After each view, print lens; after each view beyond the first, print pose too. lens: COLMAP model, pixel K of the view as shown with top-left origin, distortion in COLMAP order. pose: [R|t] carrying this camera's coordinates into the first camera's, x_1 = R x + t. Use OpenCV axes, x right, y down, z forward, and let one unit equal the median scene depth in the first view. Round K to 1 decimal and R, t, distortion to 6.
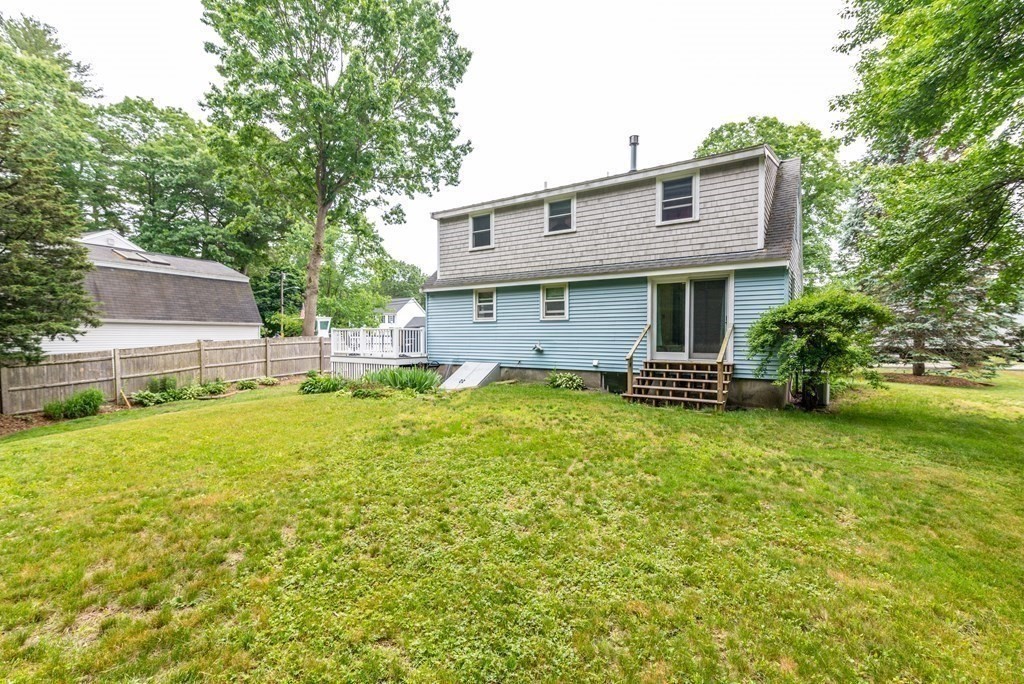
lens RADIAL K [[455.7, 0, 512.0], [0, 455.7, 342.0], [0, 0, 1]] dist [0.003588, 0.000316]
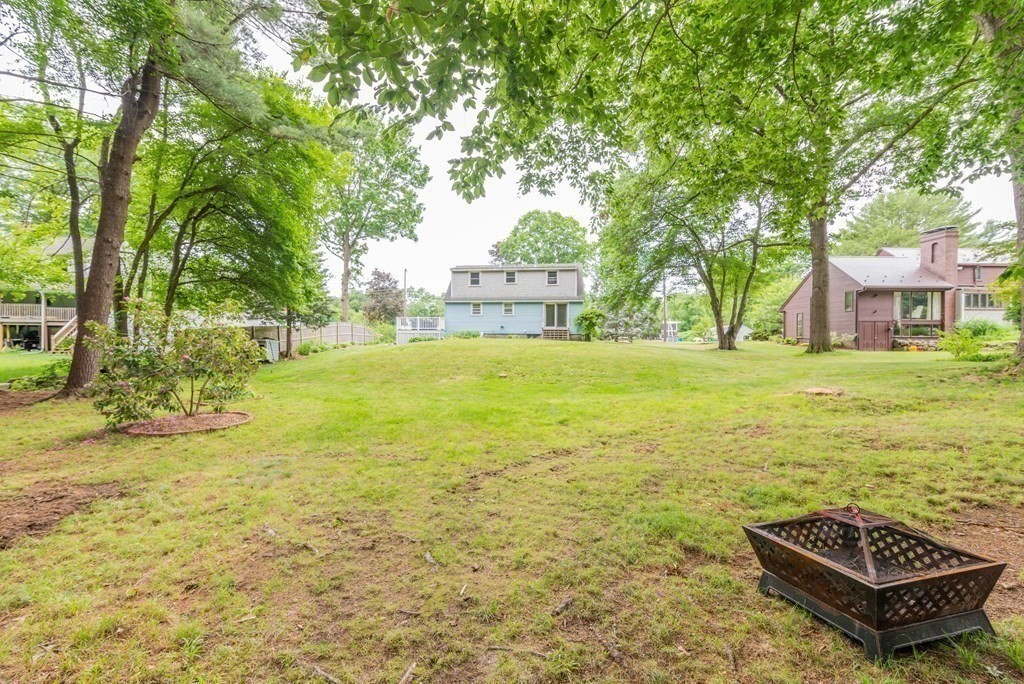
lens RADIAL K [[455.7, 0, 512.0], [0, 455.7, 342.0], [0, 0, 1]] dist [0.003588, 0.000316]
pose [[0.889308, 0.000348, 0.457309, -1.289808], [0.004022, 0.999955, -0.008583, 0.151811], [-0.457291, 0.009472, 0.889267, -1.622082]]
